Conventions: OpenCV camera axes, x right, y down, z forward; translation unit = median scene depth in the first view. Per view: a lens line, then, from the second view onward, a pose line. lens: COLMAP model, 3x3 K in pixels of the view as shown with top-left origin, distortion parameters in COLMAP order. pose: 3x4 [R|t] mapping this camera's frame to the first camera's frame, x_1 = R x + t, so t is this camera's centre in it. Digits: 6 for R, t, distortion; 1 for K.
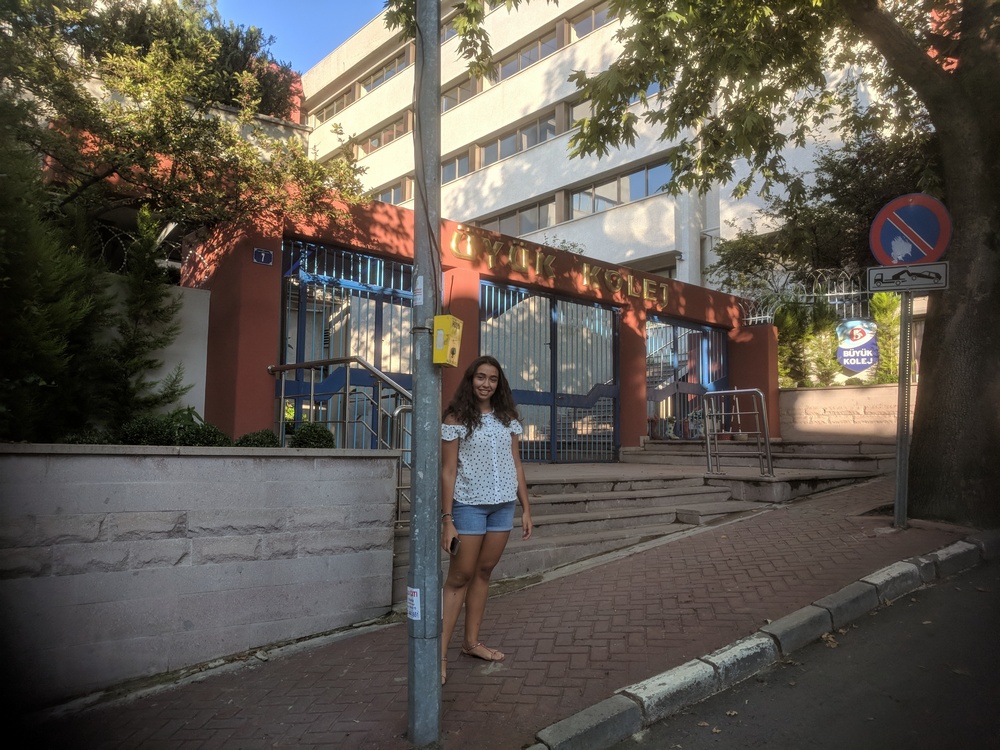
lens RADIAL K [[743.8, 0, 500.0], [0, 743.8, 375.0], [0, 0, 1]] dist [0.001023, 0.001207]
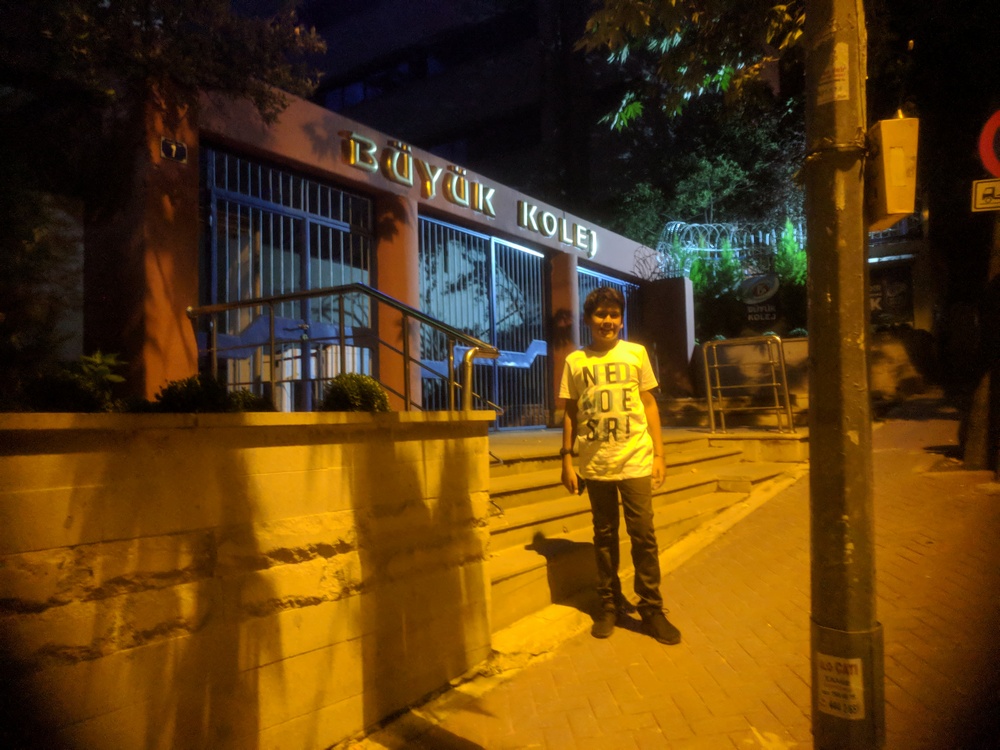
lens RADIAL K [[743.8, 0, 500.0], [0, 743.8, 375.0], [0, 0, 1]] dist [0.001023, 0.001207]
pose [[0.969813, -0.025381, 0.242527, -0.203556], [0.016444, 0.999111, 0.038805, 0.029771], [-0.243296, -0.033645, 0.969368, 0.248321]]
